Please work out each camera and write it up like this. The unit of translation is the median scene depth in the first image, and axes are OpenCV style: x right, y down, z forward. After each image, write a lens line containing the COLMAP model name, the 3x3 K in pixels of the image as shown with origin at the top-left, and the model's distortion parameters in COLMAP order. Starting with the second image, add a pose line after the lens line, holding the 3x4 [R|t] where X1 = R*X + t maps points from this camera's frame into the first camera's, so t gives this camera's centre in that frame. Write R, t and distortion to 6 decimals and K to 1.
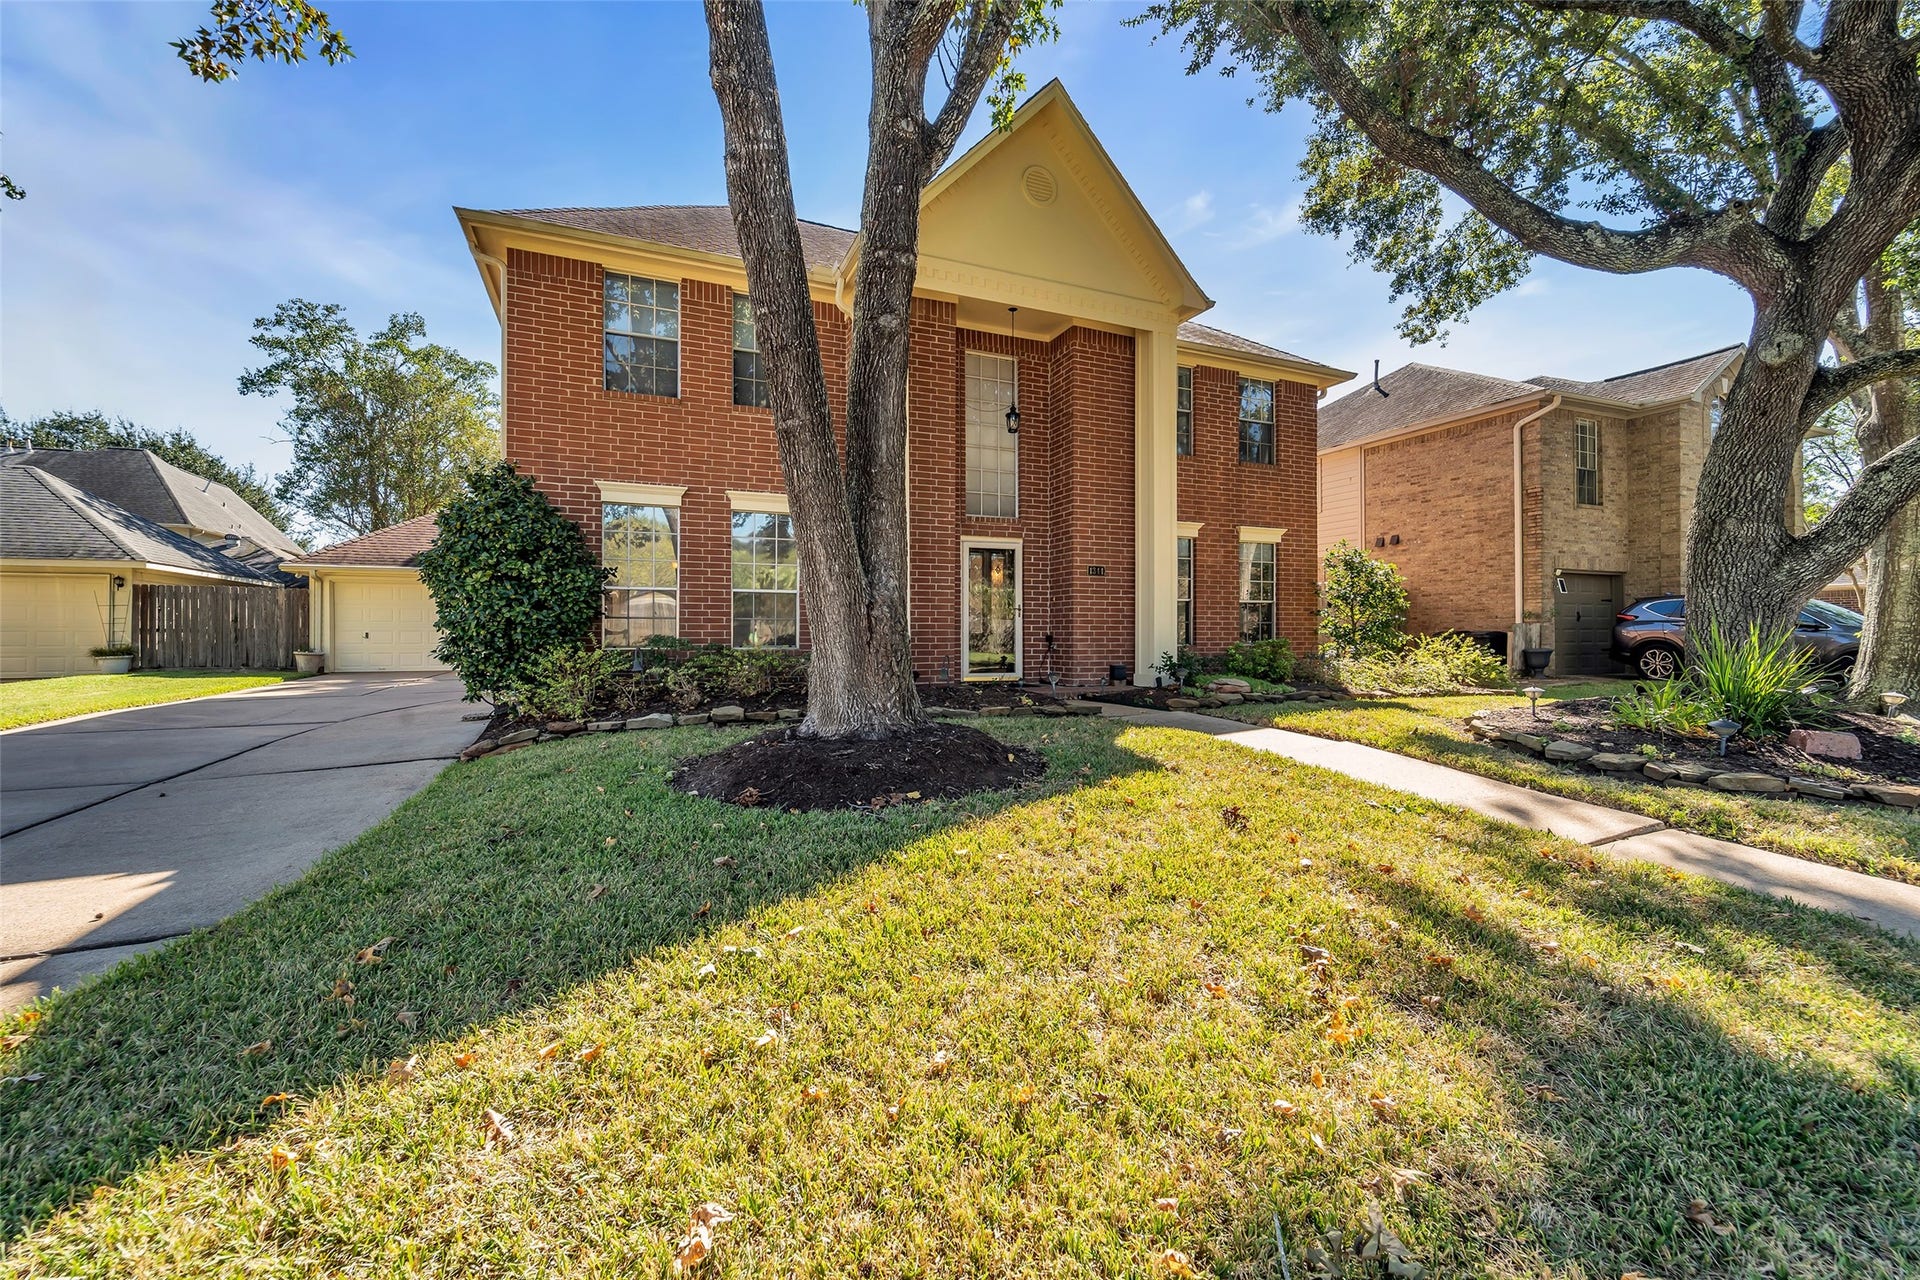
lens RADIAL K [[771.8, 0, 960.0], [0, 771.8, 640.0], [0, 0, 1]] dist [0.000524, -0.000284]
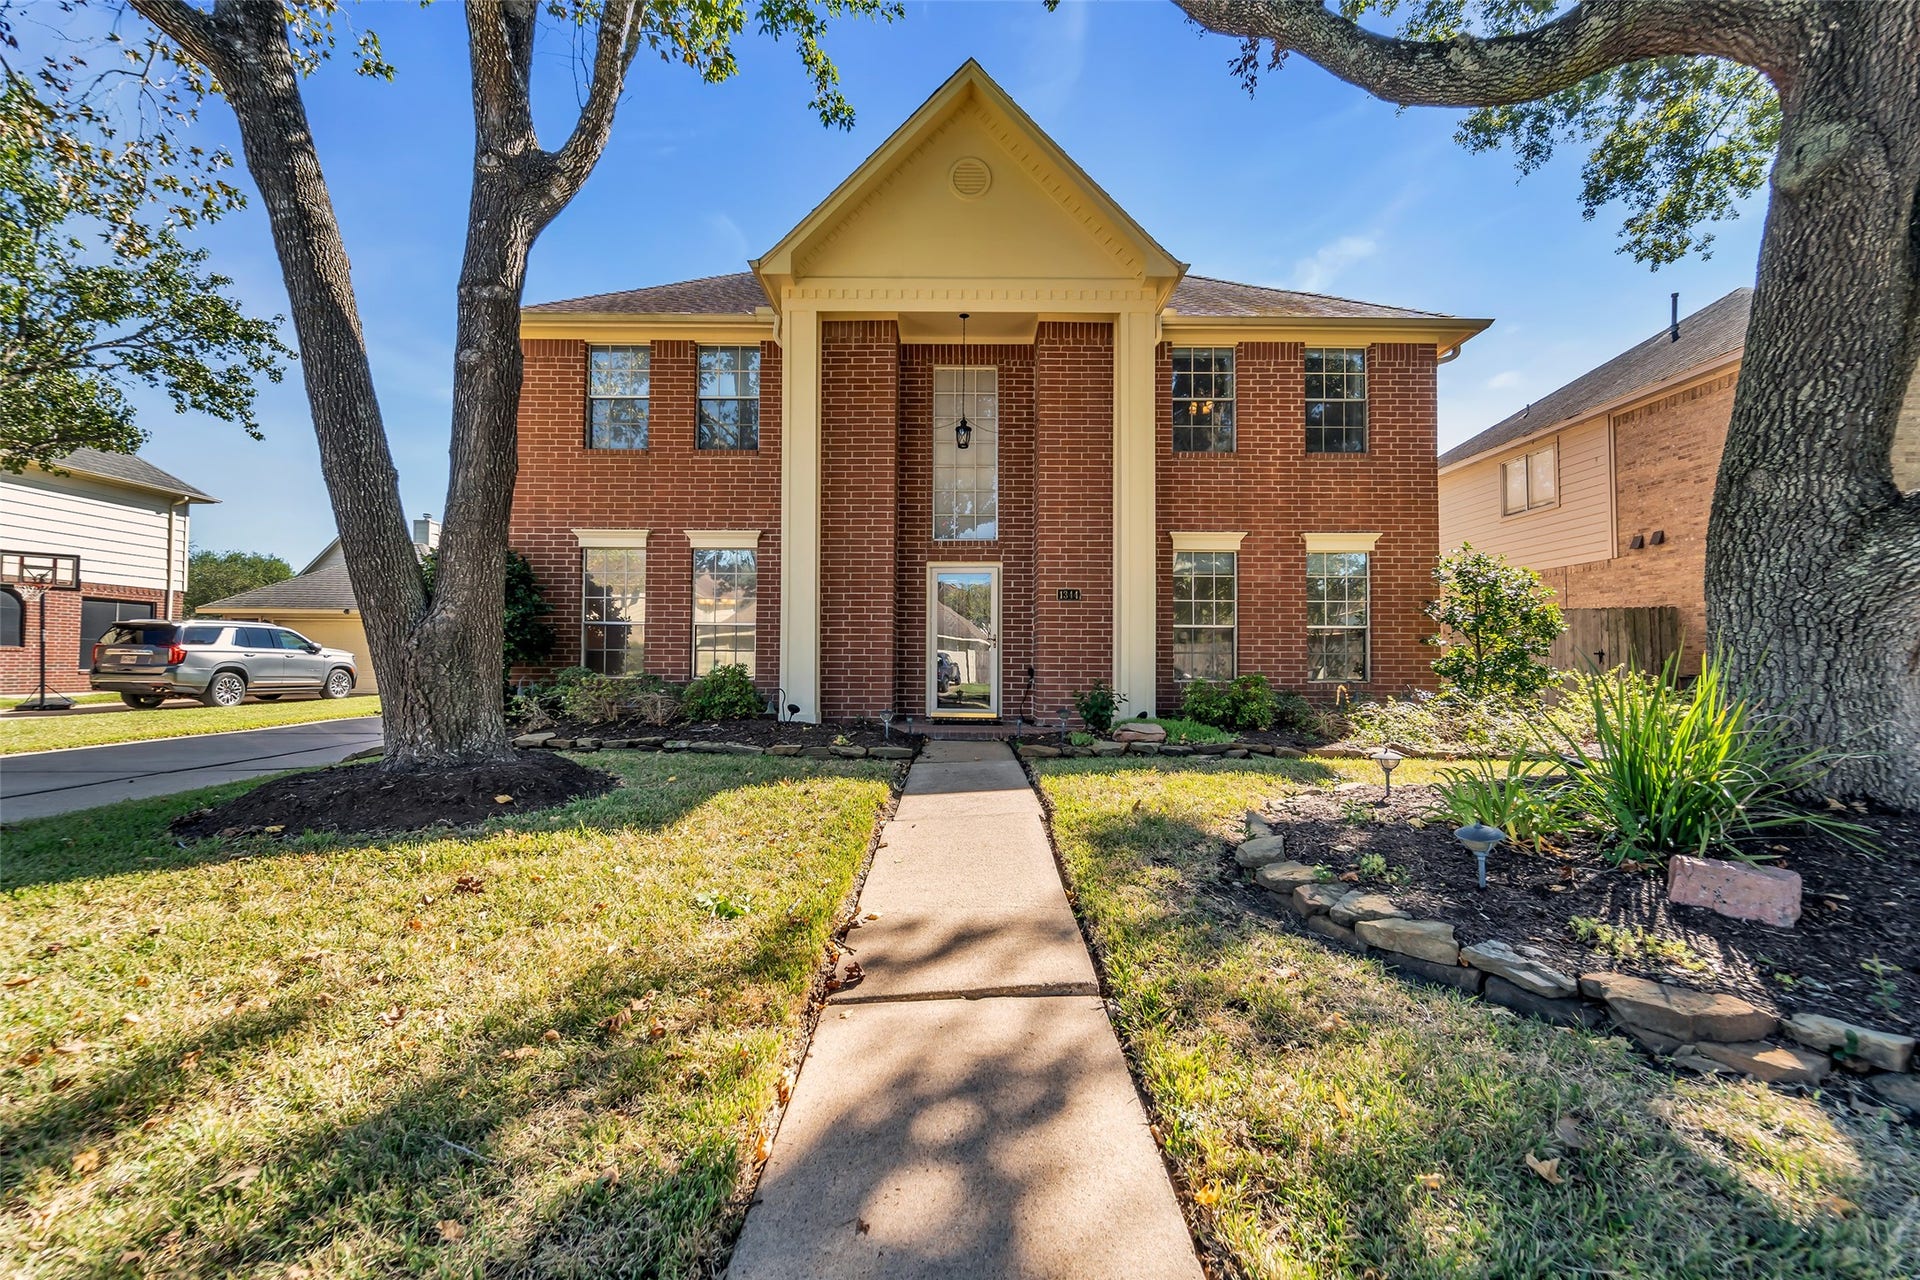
lens RADIAL K [[770.3, 0, 959.9], [0, 770.3, 648.0], [0, 0, 1]] dist [-0.000260, -0.000195]
pose [[0.921656, -0.003887, -0.387989, 0.432958], [-0.007434, 0.999589, -0.027674, -0.004669], [0.387937, 0.028390, 0.921248, 0.163271]]
